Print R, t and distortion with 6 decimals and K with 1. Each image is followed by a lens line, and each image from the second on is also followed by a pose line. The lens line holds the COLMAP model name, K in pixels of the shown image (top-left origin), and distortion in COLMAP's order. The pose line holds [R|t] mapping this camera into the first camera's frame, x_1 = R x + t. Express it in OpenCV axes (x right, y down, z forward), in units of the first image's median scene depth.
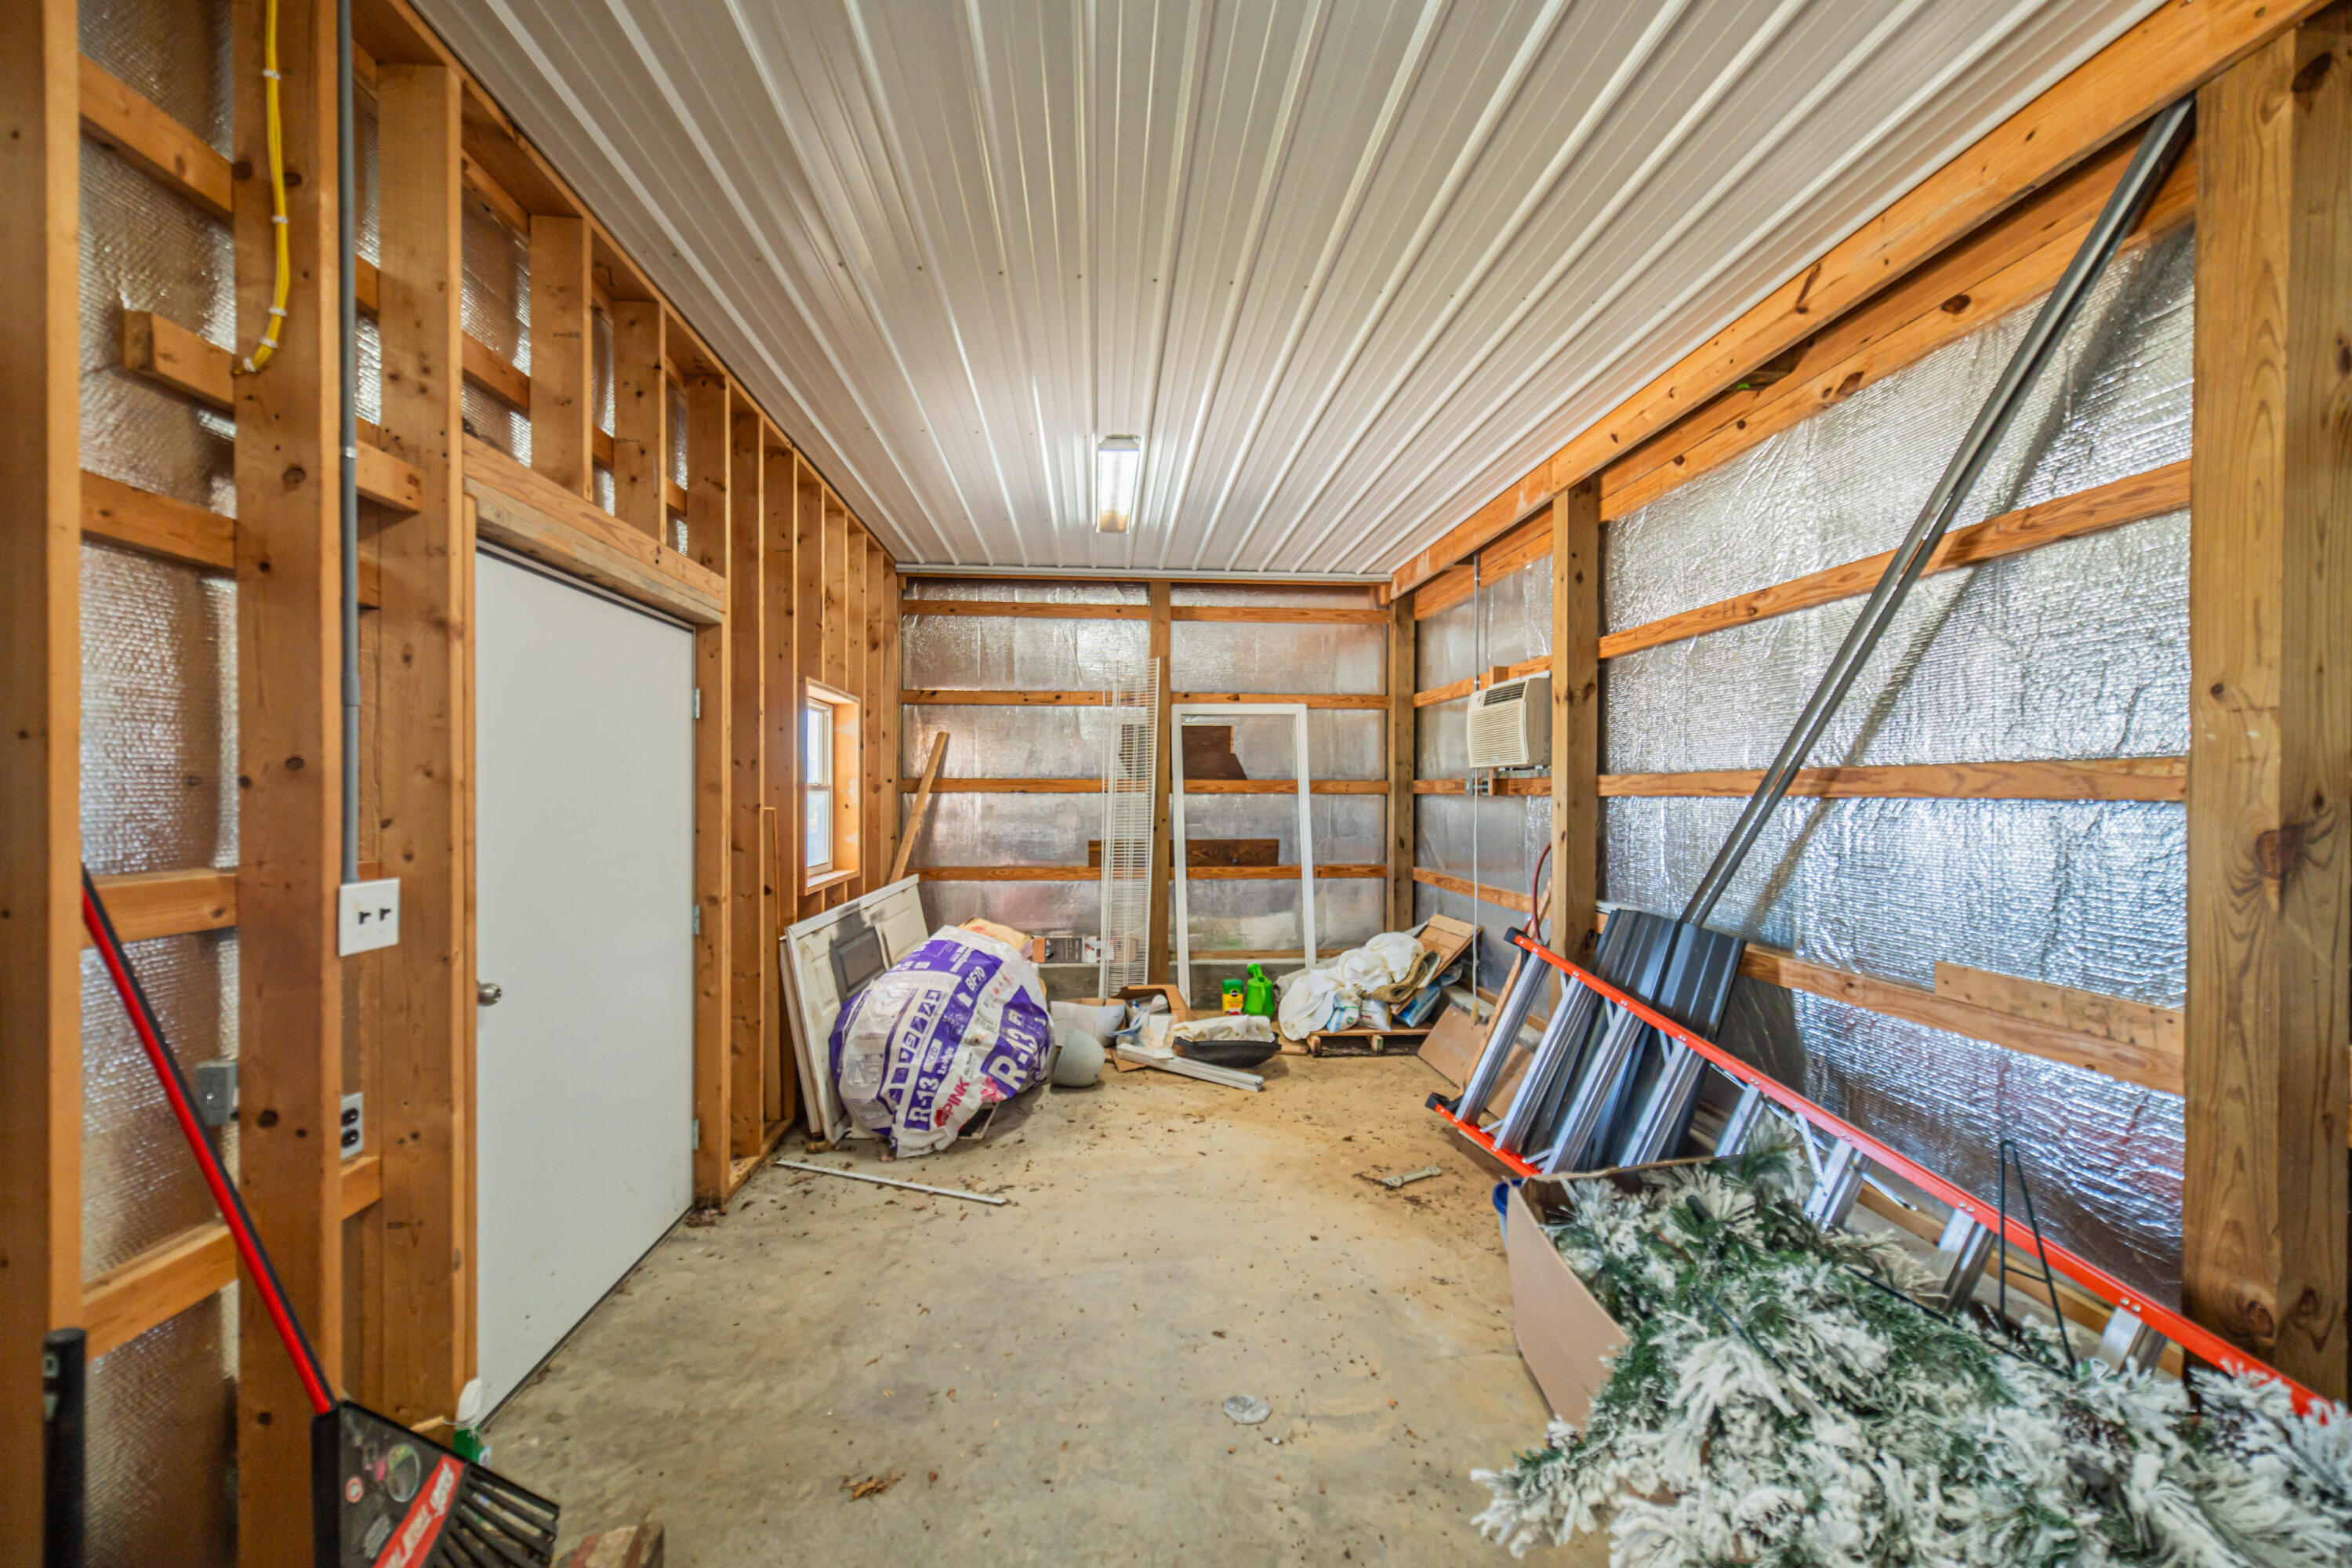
lens RADIAL K [[909.0, 0, 1174.7], [0, 909.0, 791.3], [0, 0, 1]] dist [0.002963, -0.000149]
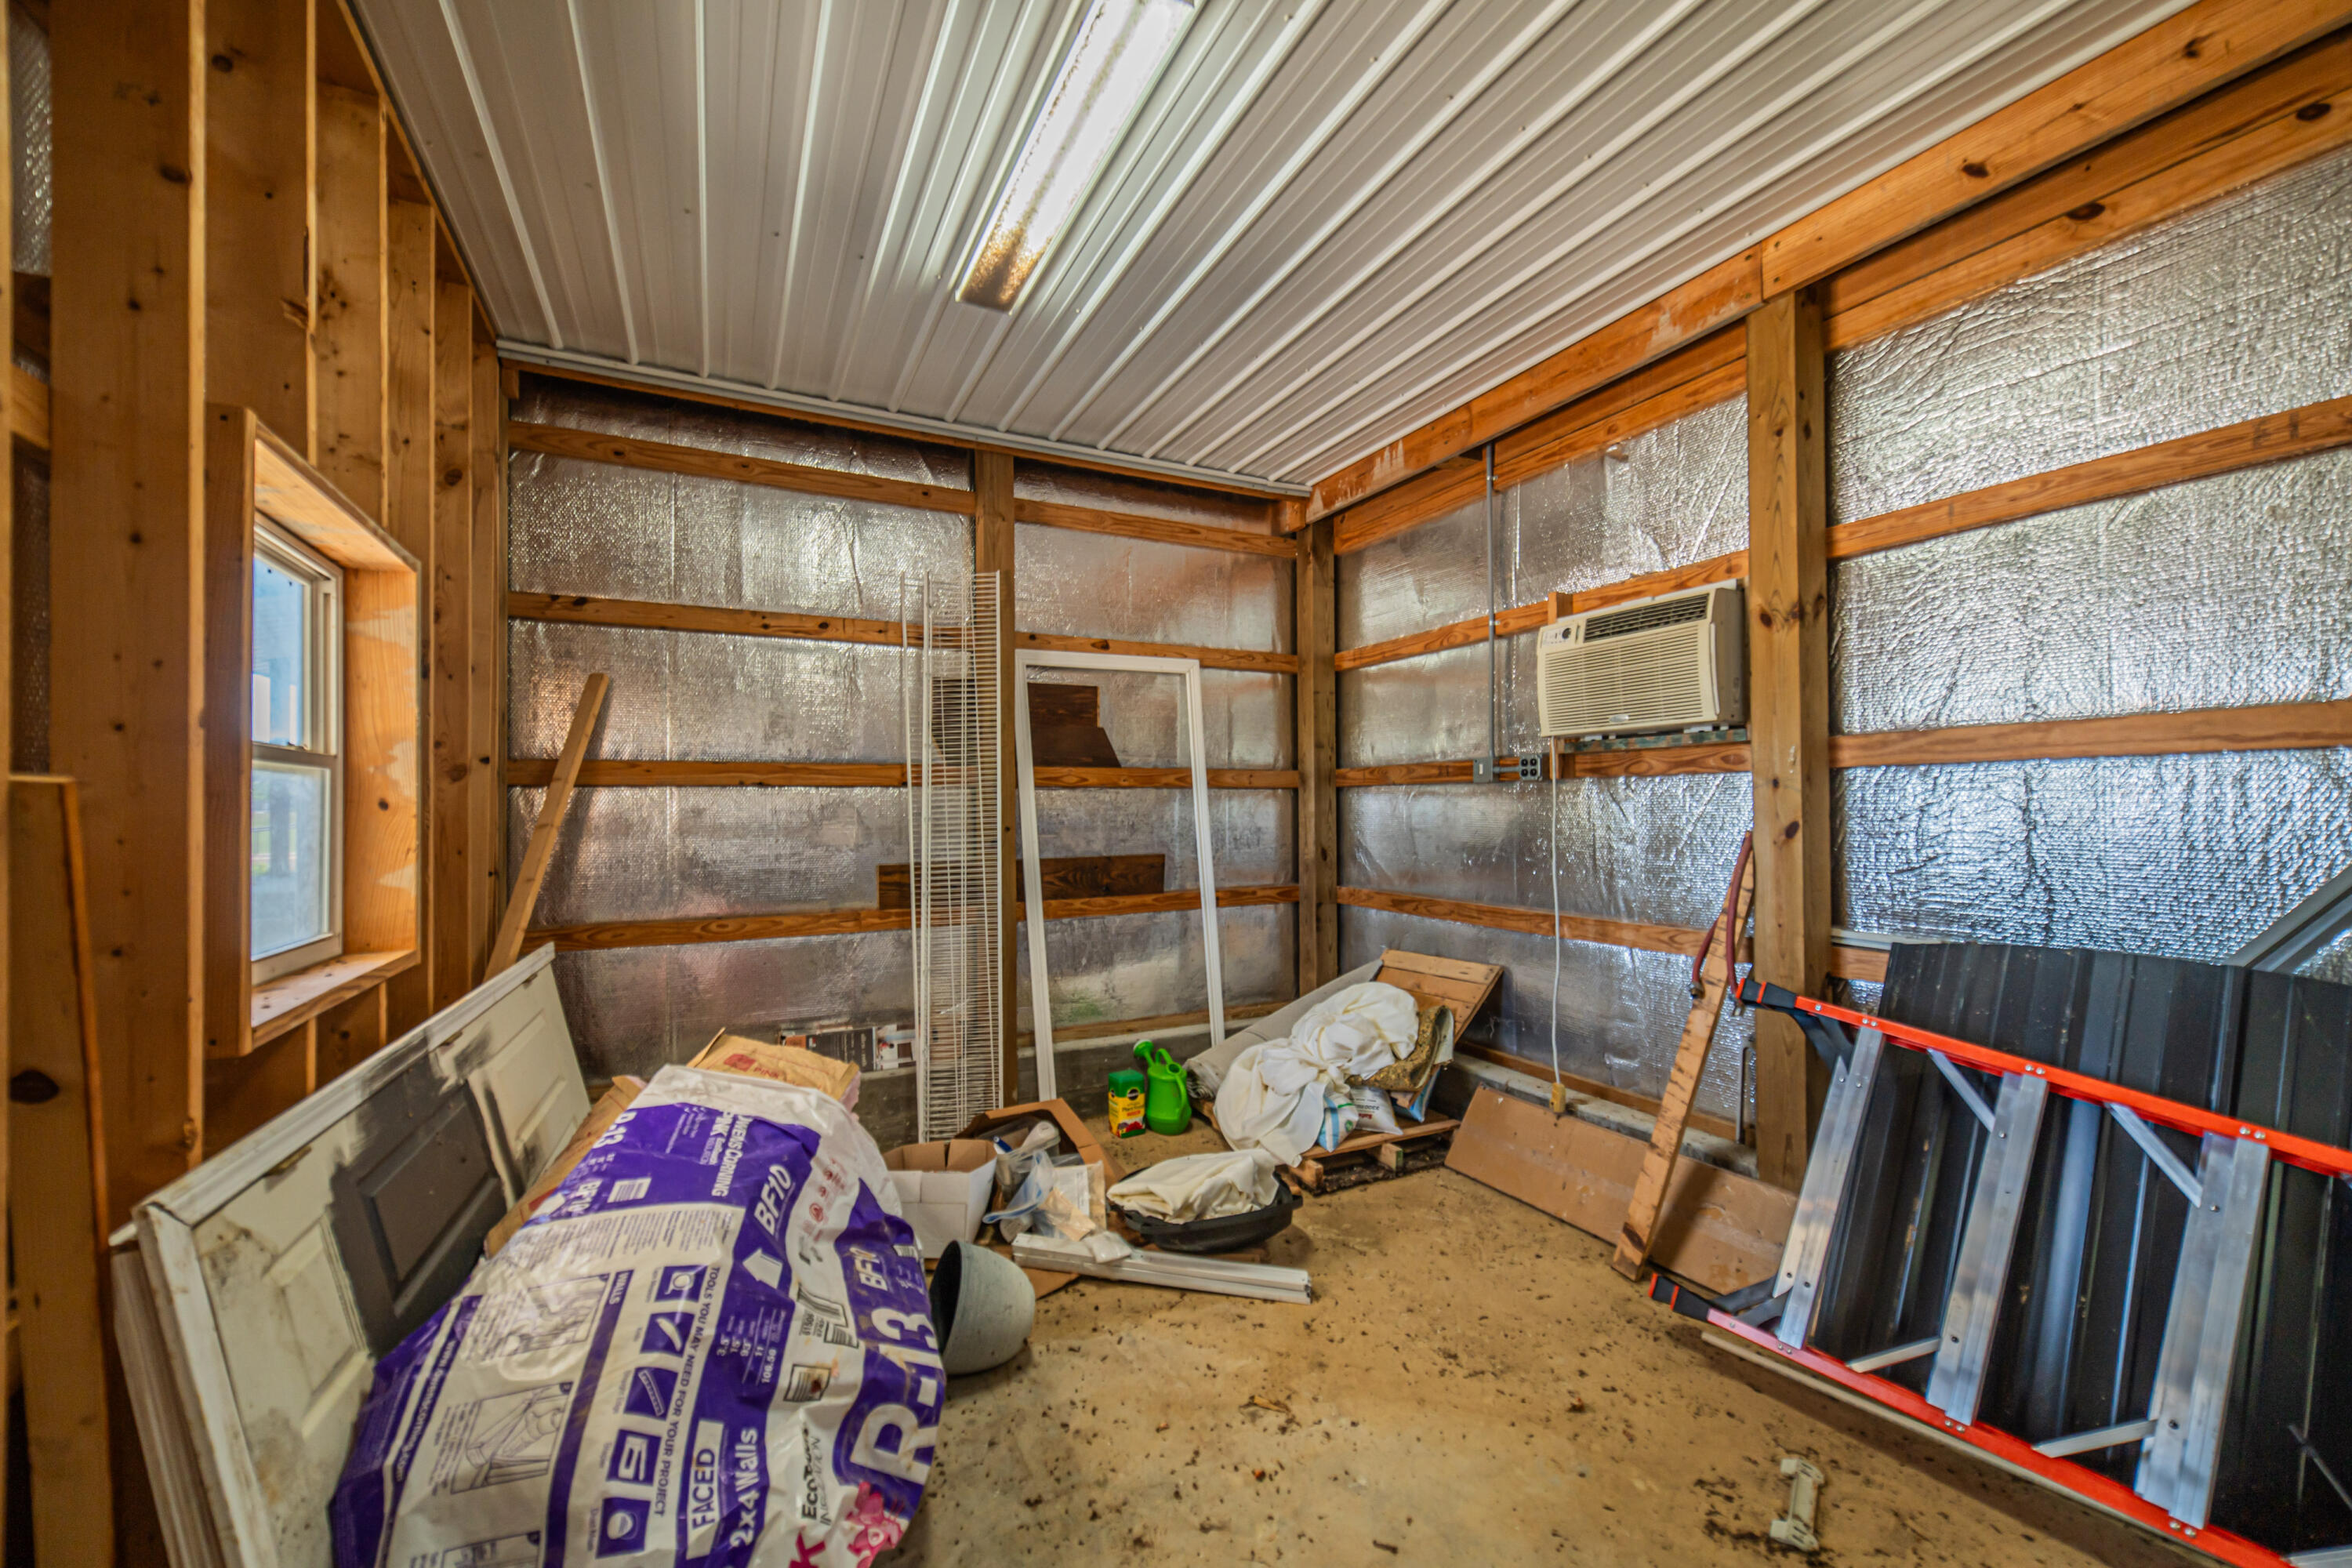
lens RADIAL K [[909.0, 0, 1177.6], [0, 909.0, 794.7], [0, 0, 1]] dist [0.002963, -0.000149]
pose [[0.926714, -0.006533, 0.375710, -0.161993], [0.012848, 0.999815, -0.014305, 0.021102], [-0.375547, 0.018083, 0.926627, 0.426188]]
